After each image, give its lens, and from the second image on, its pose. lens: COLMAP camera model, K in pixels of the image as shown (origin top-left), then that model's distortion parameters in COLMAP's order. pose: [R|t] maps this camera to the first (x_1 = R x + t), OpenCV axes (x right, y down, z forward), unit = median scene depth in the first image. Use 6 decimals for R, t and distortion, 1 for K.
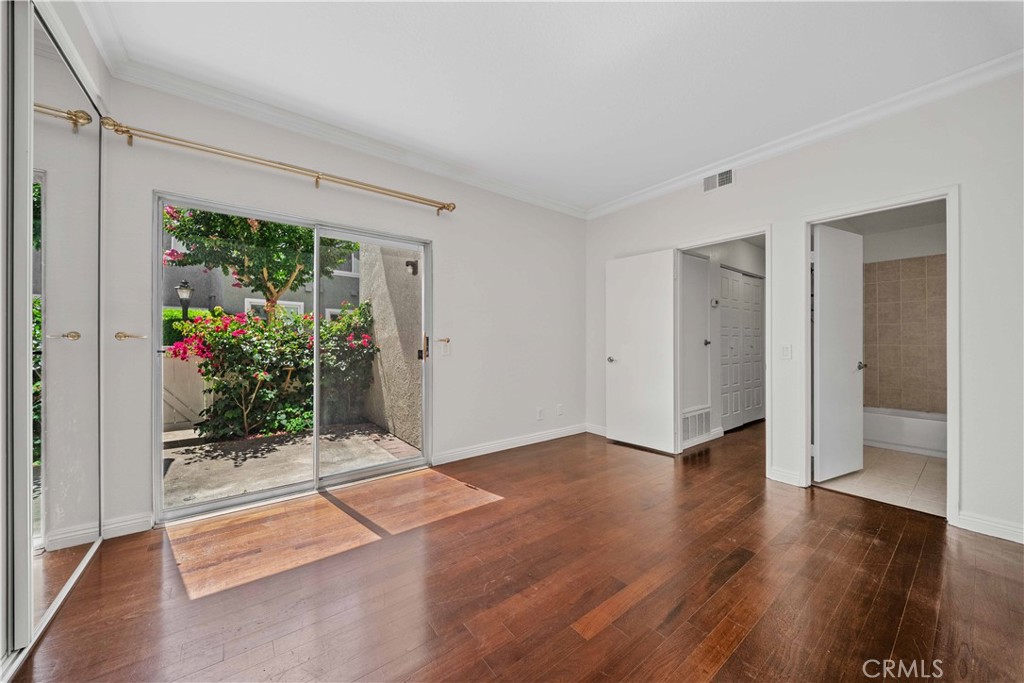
lens RADIAL K [[359.2, 0, 509.6], [0, 359.2, 340.4], [0, 0, 1]] dist [-0.000697, -0.000102]
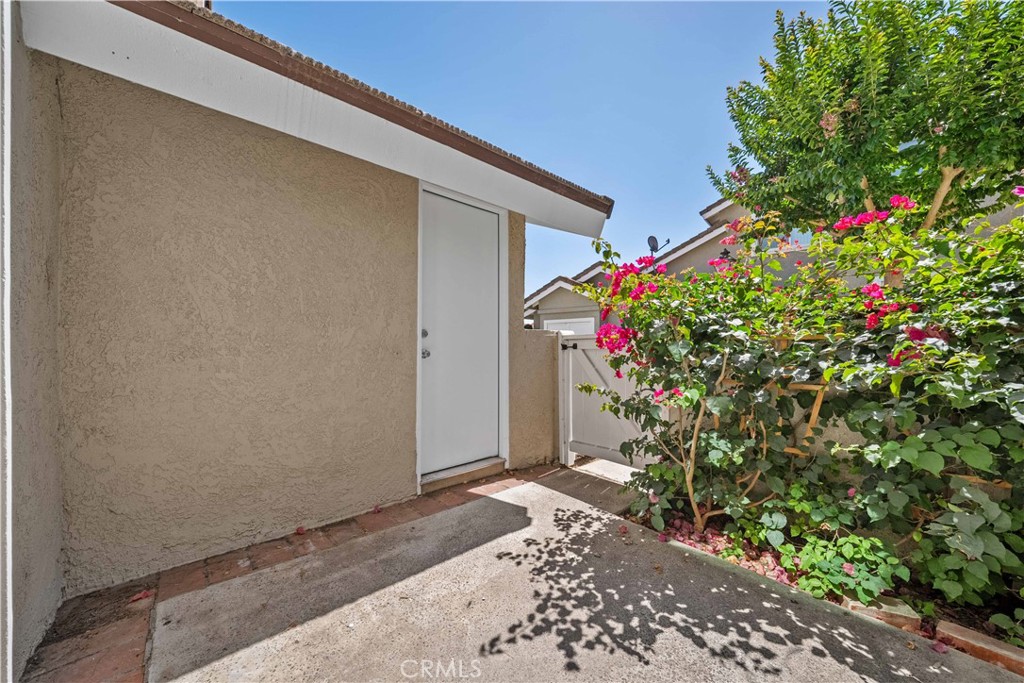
lens RADIAL K [[359.2, 0, 509.6], [0, 359.2, 340.4], [0, 0, 1]] dist [-0.000697, -0.000102]
pose [[0.059255, -0.024682, -0.997938, -0.306337], [-0.000507, 0.999693, -0.024756, 0.046103], [0.998243, 0.001973, 0.059224, 0.759963]]
